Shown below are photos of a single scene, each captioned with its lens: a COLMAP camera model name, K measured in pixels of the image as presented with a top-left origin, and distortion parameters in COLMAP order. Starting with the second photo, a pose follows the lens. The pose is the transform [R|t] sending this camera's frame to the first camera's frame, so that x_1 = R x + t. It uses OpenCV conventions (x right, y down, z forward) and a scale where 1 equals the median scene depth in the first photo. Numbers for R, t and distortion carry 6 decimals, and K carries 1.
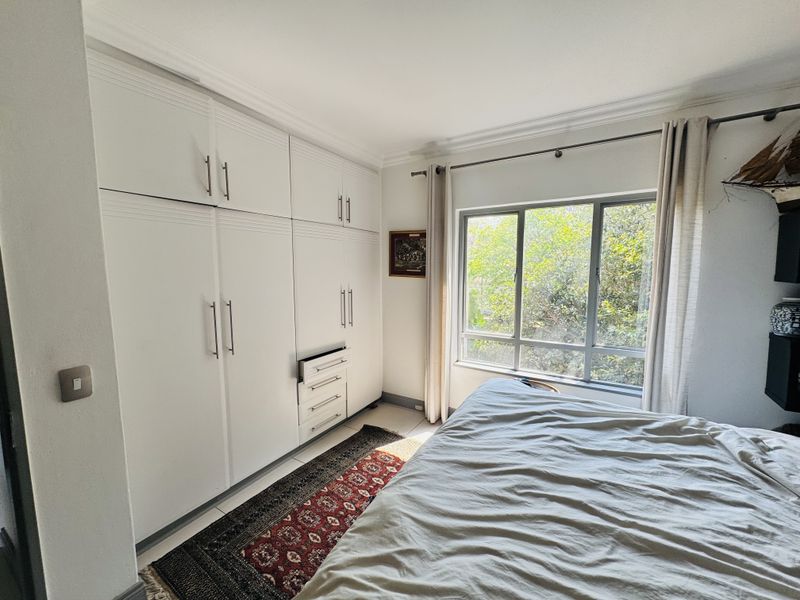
lens RADIAL K [[319.8, 0, 397.5], [0, 319.8, 299.6], [0, 0, 1]] dist [-0.000732, 0.000443]
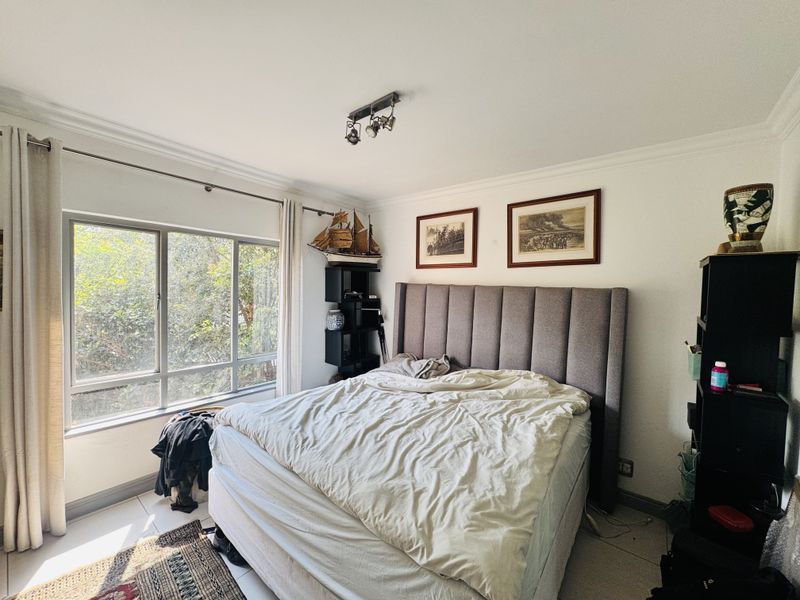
lens RADIAL K [[319.8, 0, 400.3], [0, 319.8, 301.7], [0, 0, 1]] dist [-0.000732, 0.000443]
pose [[0.129779, -0.036936, 0.990855, -0.712017], [0.073638, 0.996905, 0.027516, -0.087094], [-0.988805, 0.069393, 0.132097, 0.364007]]
